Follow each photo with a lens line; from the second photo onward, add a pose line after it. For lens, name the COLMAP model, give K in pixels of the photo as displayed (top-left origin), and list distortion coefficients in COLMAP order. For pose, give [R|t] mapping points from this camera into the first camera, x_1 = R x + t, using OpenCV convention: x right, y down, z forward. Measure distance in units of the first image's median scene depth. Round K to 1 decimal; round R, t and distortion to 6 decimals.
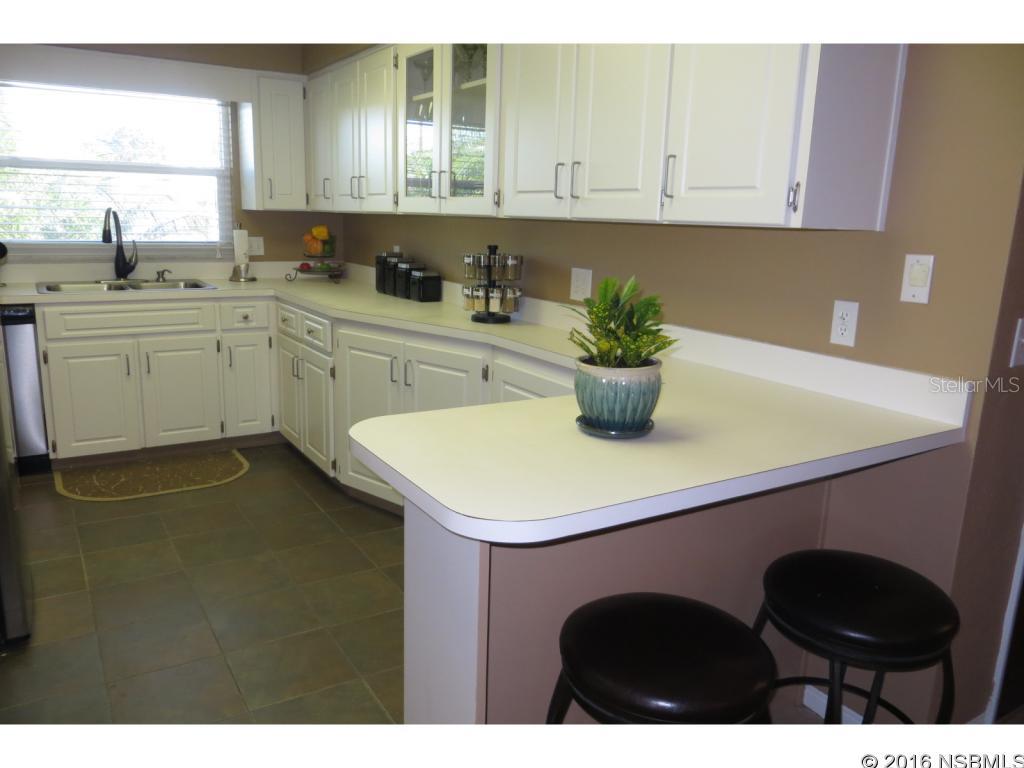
lens RADIAL K [[780.9, 0, 512.0], [0, 780.9, 384.0], [0, 0, 1]] dist [-0.004713, -0.005410]
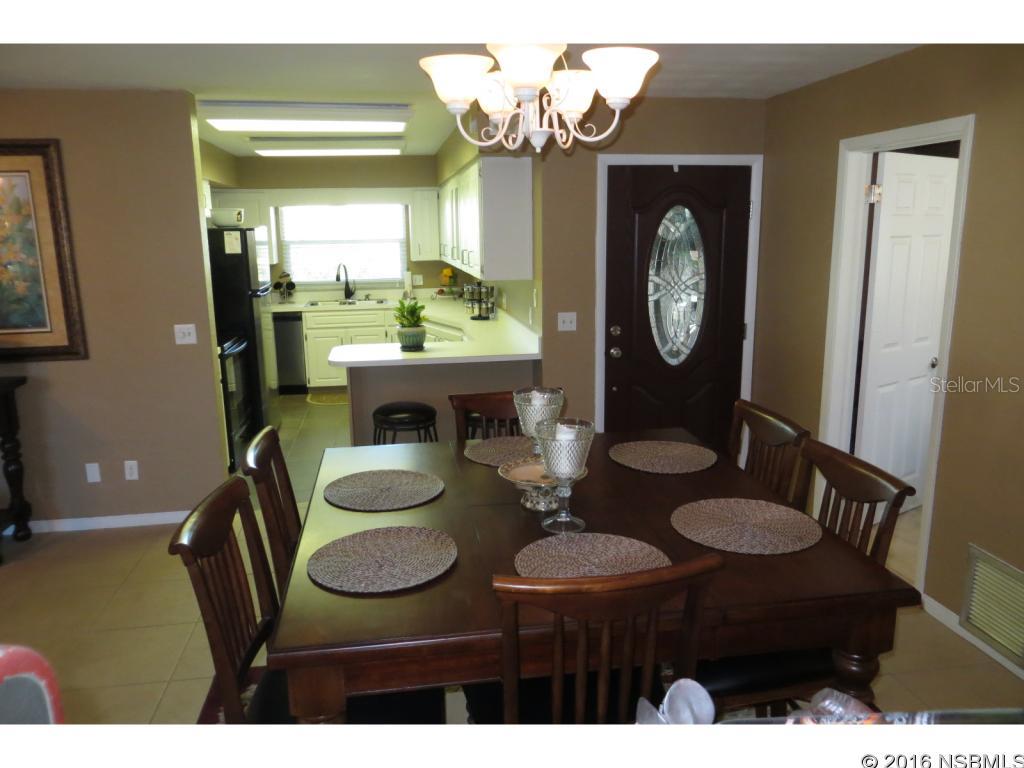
lens RADIAL K [[759.2, 0, 512.0], [0, 759.2, 384.0], [0, 0, 1]] dist [-0.027065, 0.007266]
pose [[0.917866, 0.036374, -0.395220, 0.664039], [-0.042649, 0.999065, -0.007100, 0.076215], [0.394592, 0.023373, 0.918559, -0.597779]]
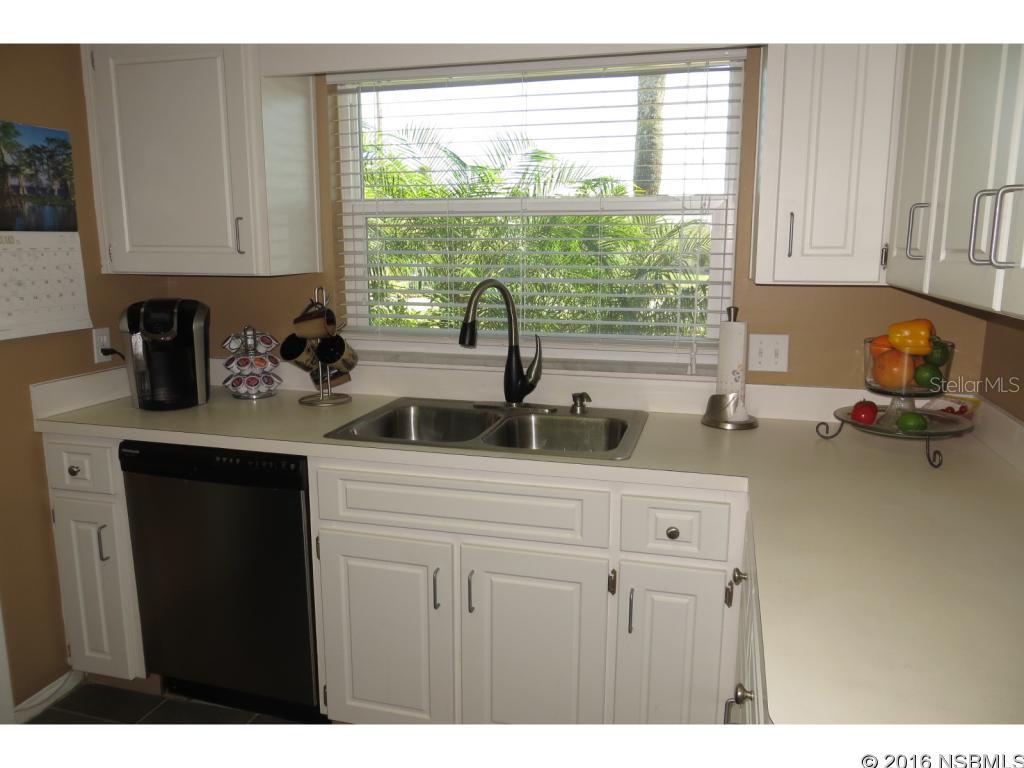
lens RADIAL K [[780.9, 0, 512.0], [0, 780.9, 384.0], [0, 0, 1]] dist [-0.004713, -0.005410]
pose [[0.669405, 0.105814, -0.735323, -0.093850], [-0.143419, 0.989591, 0.011842, -0.165290], [0.728922, 0.097532, 0.677613, 0.655805]]
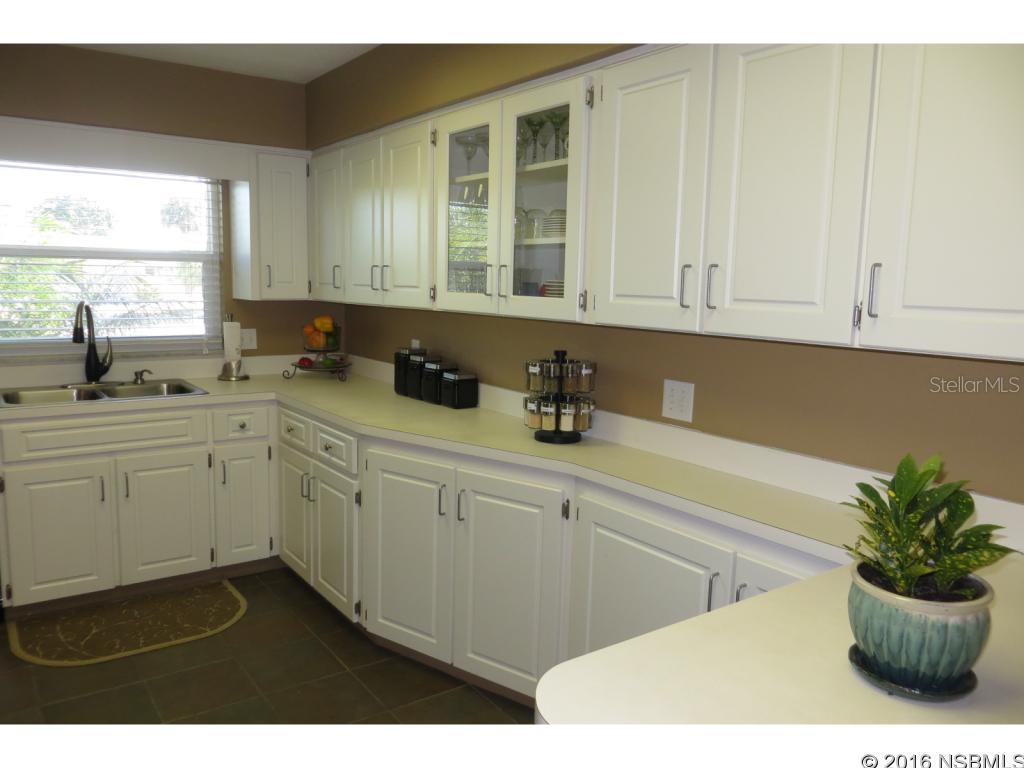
lens RADIAL K [[780.9, 0, 512.0], [0, 780.9, 384.0], [0, 0, 1]] dist [-0.004713, -0.005410]
pose [[0.997999, -0.016537, 0.061033, -0.100004], [0.021320, 0.996681, -0.078563, -0.059365], [-0.059531, 0.079707, 0.995039, 0.128883]]
